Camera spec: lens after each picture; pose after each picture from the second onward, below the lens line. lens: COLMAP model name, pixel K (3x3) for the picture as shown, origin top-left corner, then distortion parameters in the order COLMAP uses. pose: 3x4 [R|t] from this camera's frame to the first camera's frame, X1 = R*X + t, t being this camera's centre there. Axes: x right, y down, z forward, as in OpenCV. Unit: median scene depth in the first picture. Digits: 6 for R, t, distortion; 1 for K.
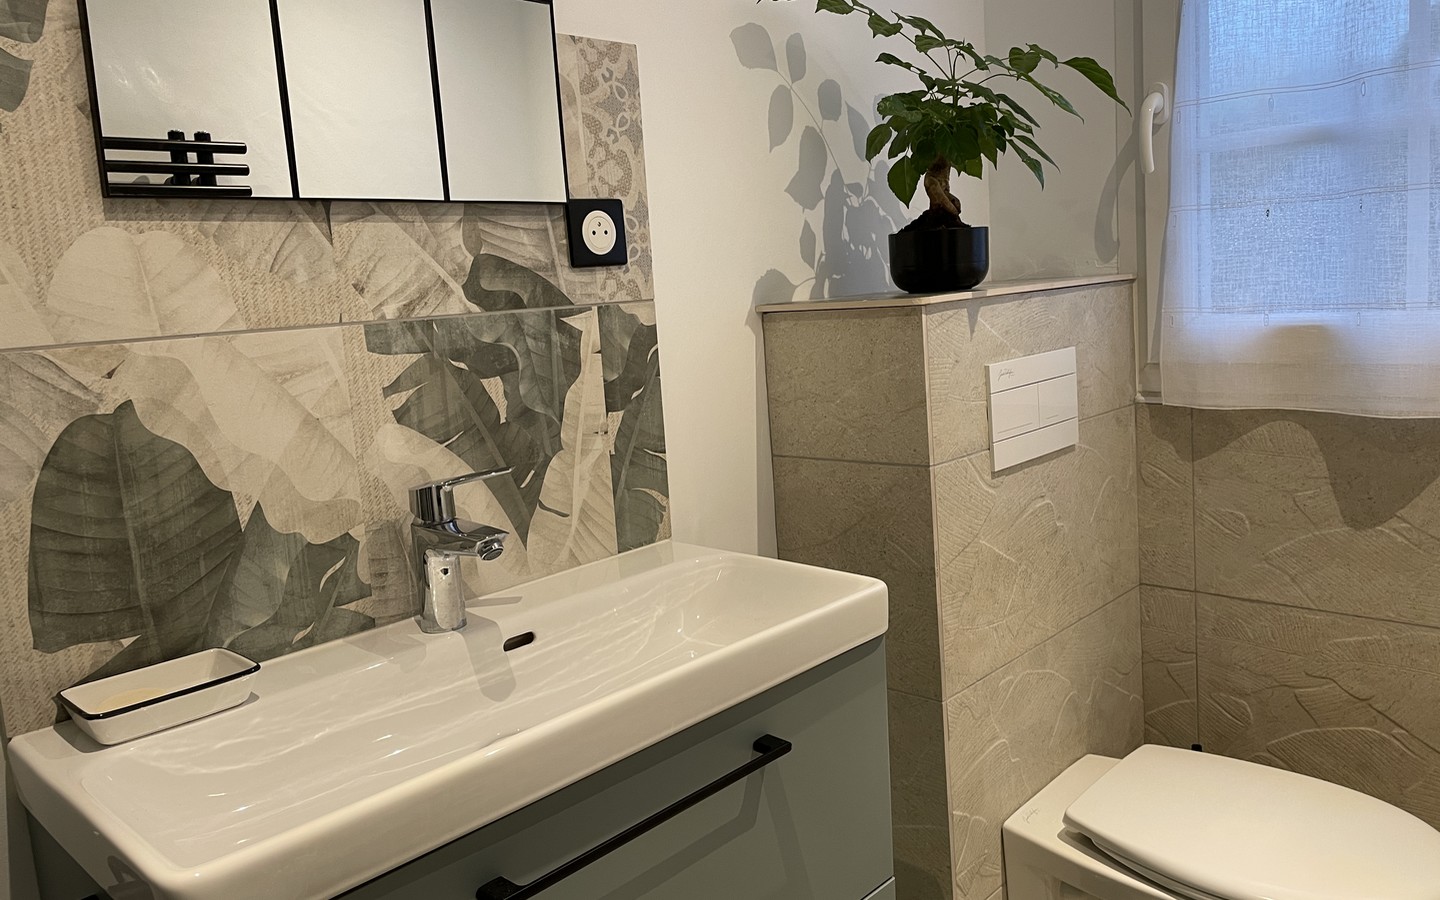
lens RADIAL K [[1074.7, 0, 719.0], [0, 1074.7, 440.4], [0, 0, 1]] dist [-0.013368, -0.022617]
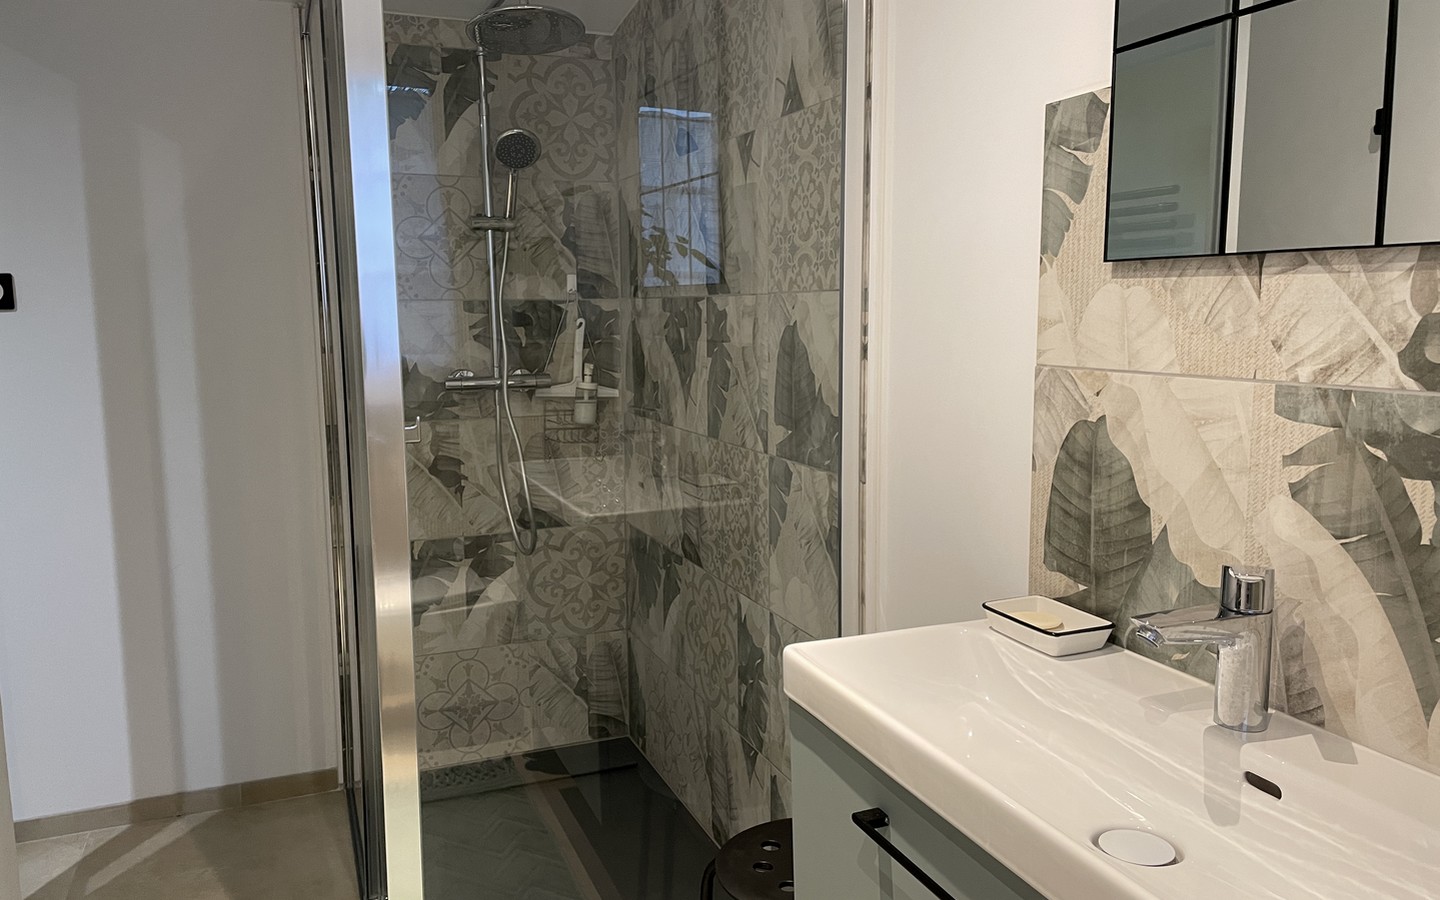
lens RADIAL K [[1074.7, 0, 719.6], [0, 1074.7, 457.6], [0, 0, 1]] dist [-0.013368, -0.022617]
pose [[-0.437207, 0.192327, -0.878556, 0.720742], [-0.086963, 0.963249, 0.254144, -0.245622], [0.895147, 0.187515, -0.404414, 0.976243]]
